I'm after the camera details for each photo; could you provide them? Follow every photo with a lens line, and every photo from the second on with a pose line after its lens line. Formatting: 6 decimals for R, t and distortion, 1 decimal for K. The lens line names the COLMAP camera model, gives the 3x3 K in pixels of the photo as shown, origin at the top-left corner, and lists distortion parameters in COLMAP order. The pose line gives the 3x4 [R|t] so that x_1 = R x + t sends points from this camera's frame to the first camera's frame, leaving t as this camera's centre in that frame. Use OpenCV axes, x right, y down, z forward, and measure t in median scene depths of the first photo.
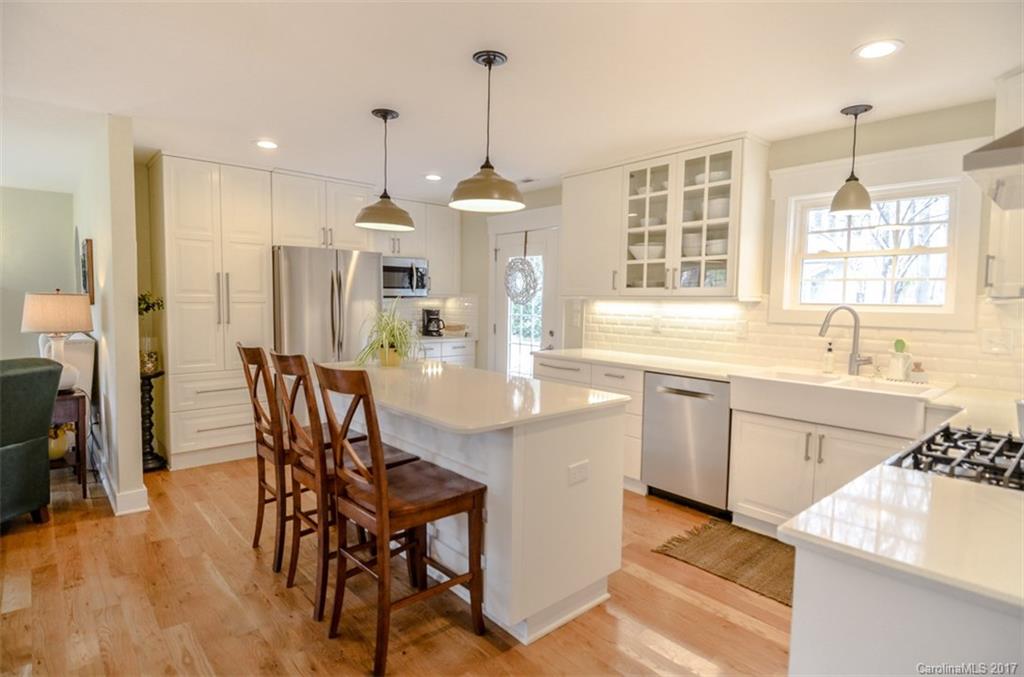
lens RADIAL K [[537.3, 0, 510.6], [0, 537.3, 338.6], [0, 0, 1]] dist [0.016542, -0.026886]
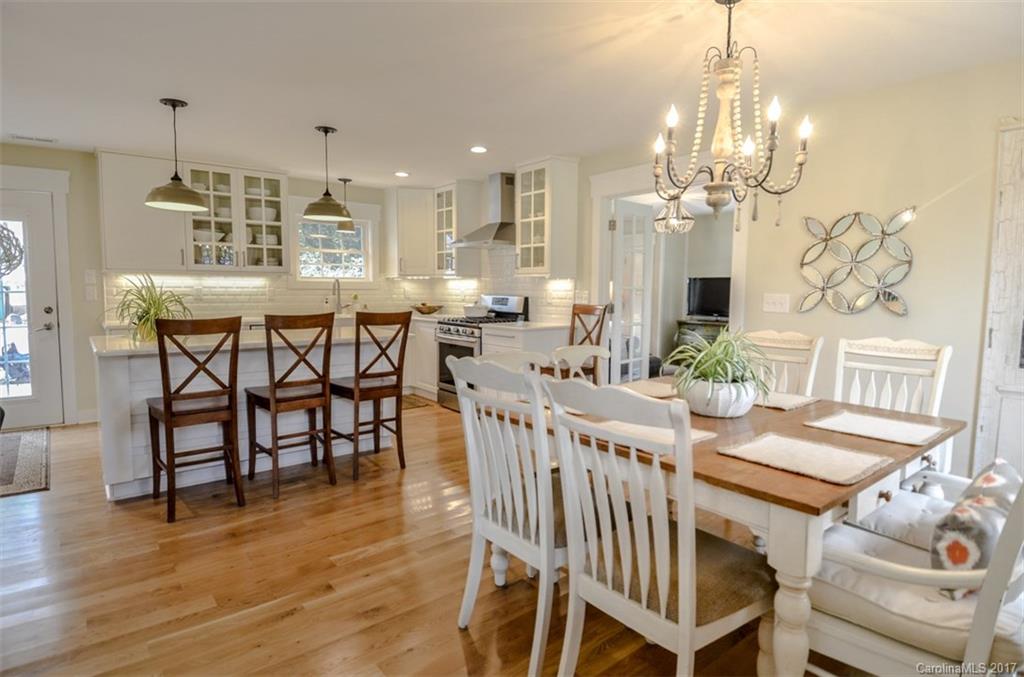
lens RADIAL K [[537.3, 0, 507.7], [0, 537.3, 335.4], [0, 0, 1]] dist [0.016542, -0.026886]
pose [[0.050394, -0.109859, 0.992669, -1.118450], [0.061834, 0.992368, 0.106686, -0.022975], [-0.996813, 0.056004, 0.056803, 0.263183]]
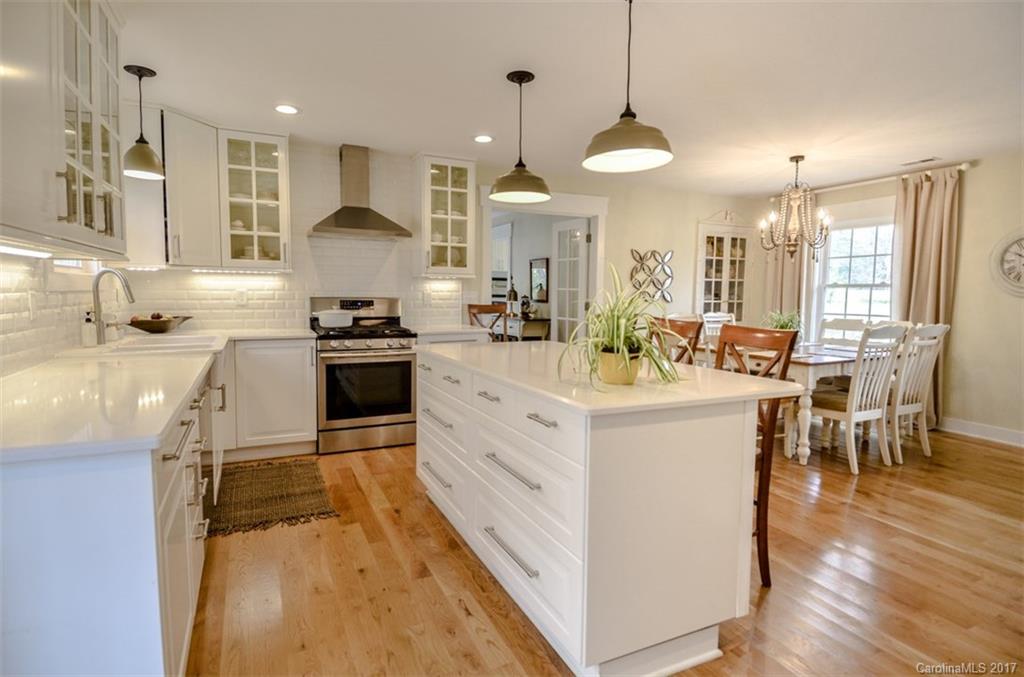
lens RADIAL K [[537.3, 0, 501.4], [0, 537.3, 333.7], [0, 0, 1]] dist [0.016542, -0.026886]
pose [[-0.955967, -0.052554, 0.288732, -0.251155], [-0.008315, 0.988291, 0.152354, -0.084487], [-0.293358, 0.143244, -0.945210, 1.475050]]
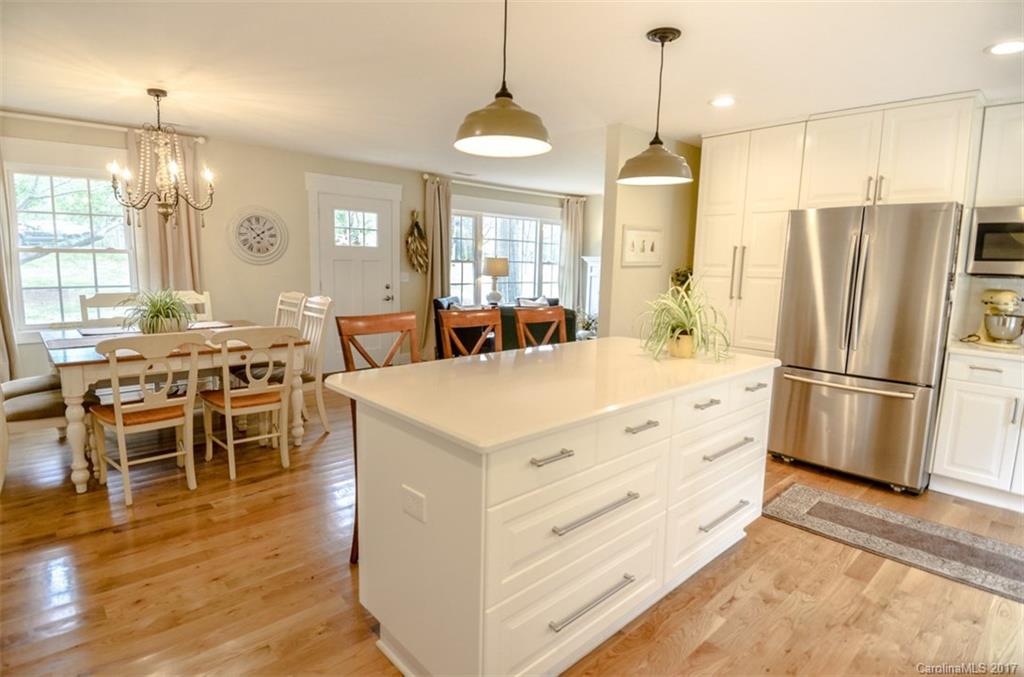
lens RADIAL K [[537.3, 0, 517.4], [0, 537.3, 339.1], [0, 0, 1]] dist [0.016542, -0.026886]
pose [[0.024737, 0.128162, -0.991445, 0.509073], [-0.096226, 0.987448, 0.125245, -0.046171], [0.995052, 0.092304, 0.036759, 0.675966]]
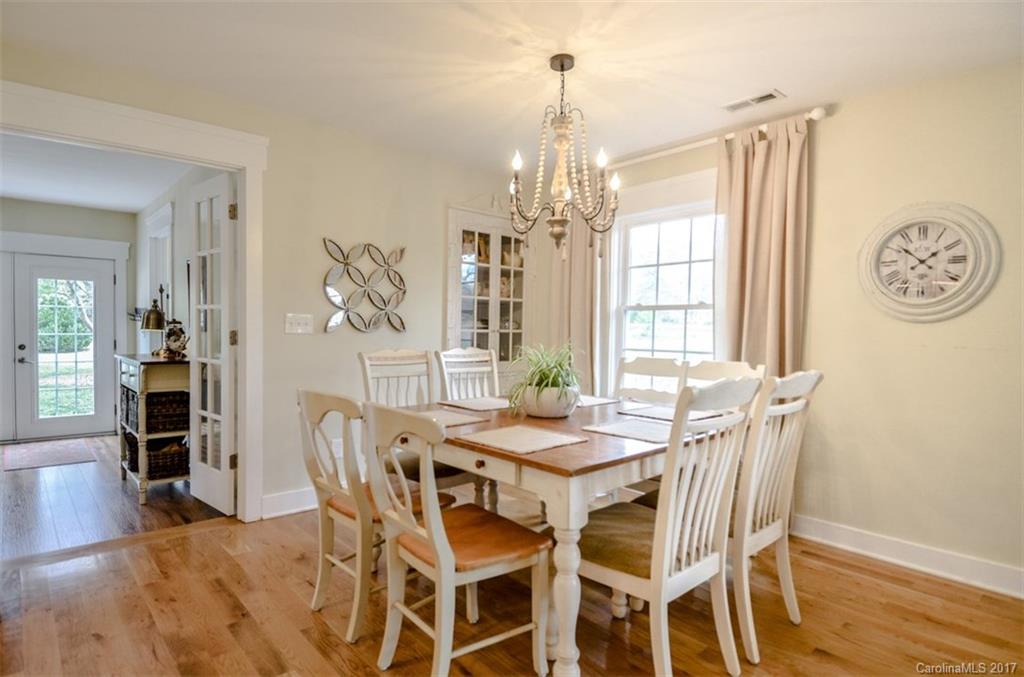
lens RADIAL K [[537.3, 0, 501.6], [0, 537.3, 342.1], [0, 0, 1]] dist [0.016542, -0.026886]
pose [[-0.999098, -0.039435, 0.015741, -0.476895], [-0.037683, 0.994347, 0.099269, -0.017360], [-0.019566, 0.098586, -0.994936, 0.727061]]
